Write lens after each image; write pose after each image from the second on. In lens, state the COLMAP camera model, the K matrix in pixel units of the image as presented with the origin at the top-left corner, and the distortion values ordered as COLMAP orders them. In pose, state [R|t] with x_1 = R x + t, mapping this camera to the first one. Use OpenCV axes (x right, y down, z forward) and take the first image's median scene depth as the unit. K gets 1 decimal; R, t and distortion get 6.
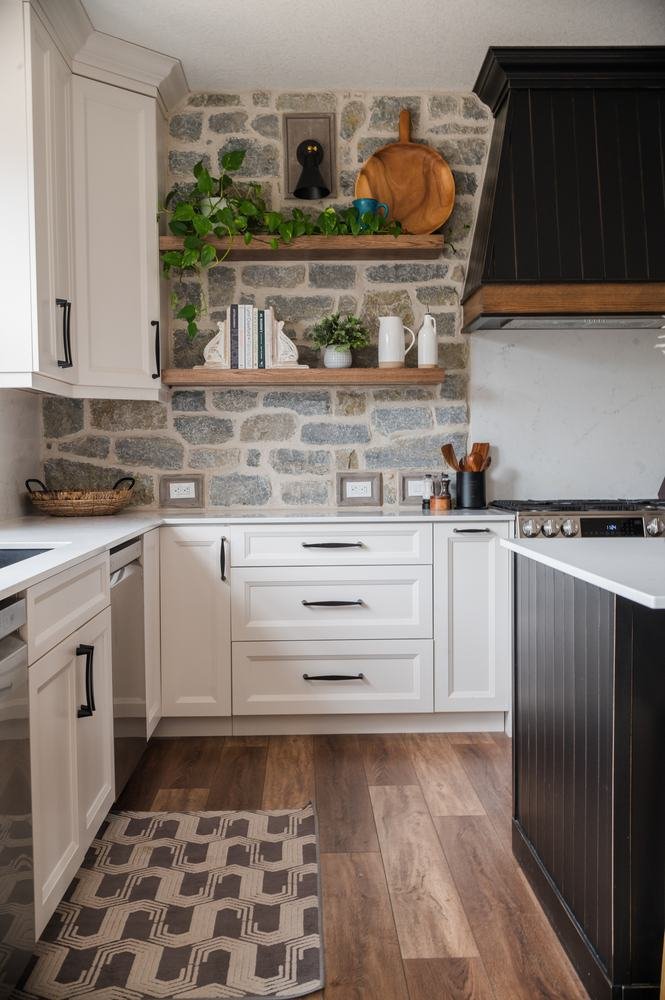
lens RADIAL K [[1029.8, 0, 332.4], [0, 1029.8, 505.7], [0, 0, 1]] dist [0.001999, 0.000000]
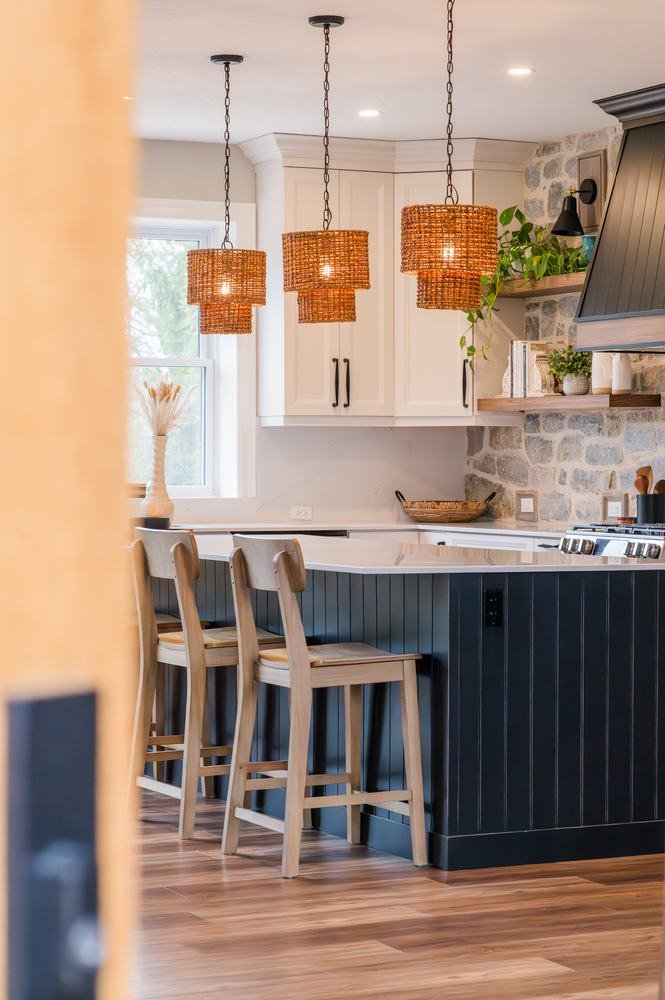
lens RADIAL K [[2451.1, 0, 332.0], [0, 2451.1, 498.7], [0, 0, 1]] dist [0.118747, 0.000000]
pose [[0.407236, 0.027327, -0.912914, 2.182808], [-0.047807, 0.998820, 0.008572, -0.034444], [0.912071, 0.040152, 0.408062, -0.258770]]
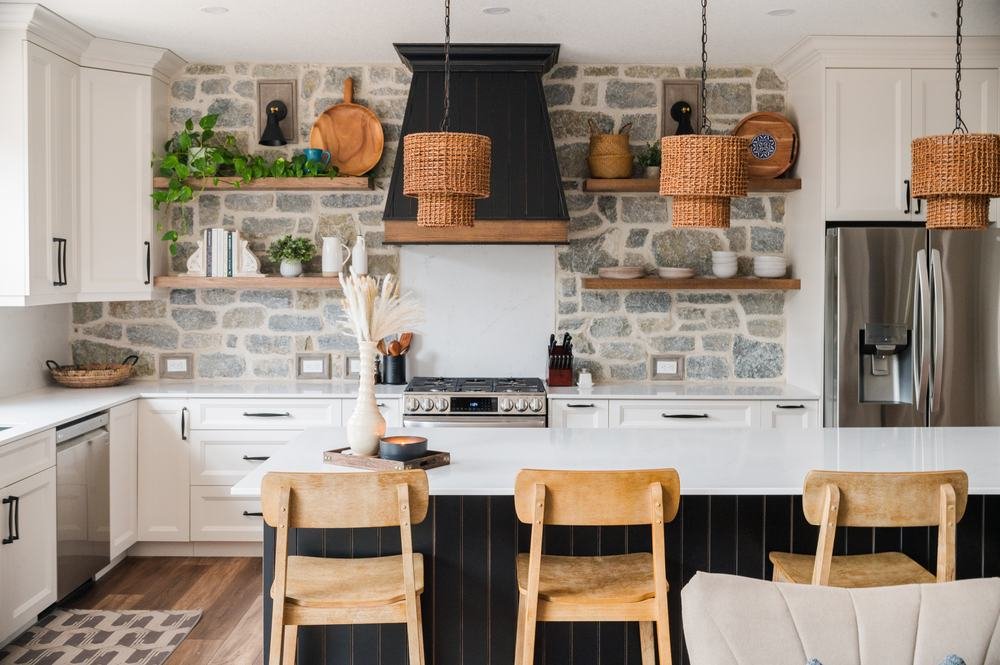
lens RADIAL K [[1044.8, 0, 506.5], [0, 1044.8, 287.2], [0, 0, 1]] dist [-0.013858, 0.000000]
pose [[0.999534, 0.012778, -0.027712, 0.309761], [-0.013587, 0.999482, -0.029191, -0.081807], [0.027325, 0.029554, 0.999190, -0.312652]]
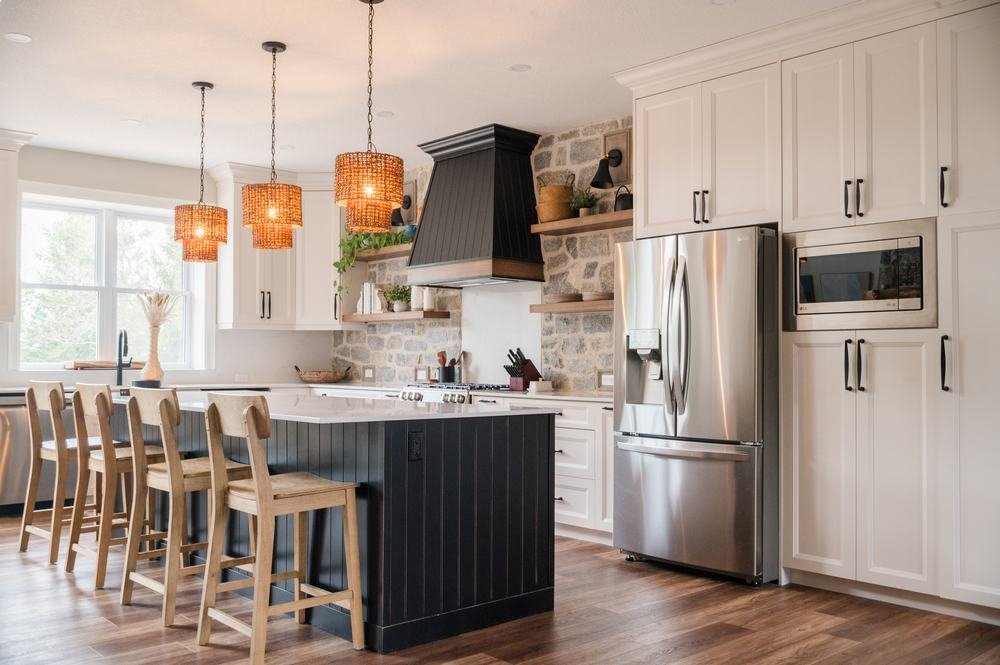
lens RADIAL K [[910.0, 0, 496.6], [0, 910.0, 341.8], [0, 0, 1]] dist [-0.007046, 0.000000]
pose [[0.642548, -0.002244, -0.766242, 1.405046], [-0.045276, 0.998137, -0.040890, -0.015088], [0.764907, 0.060967, 0.641249, 0.041987]]
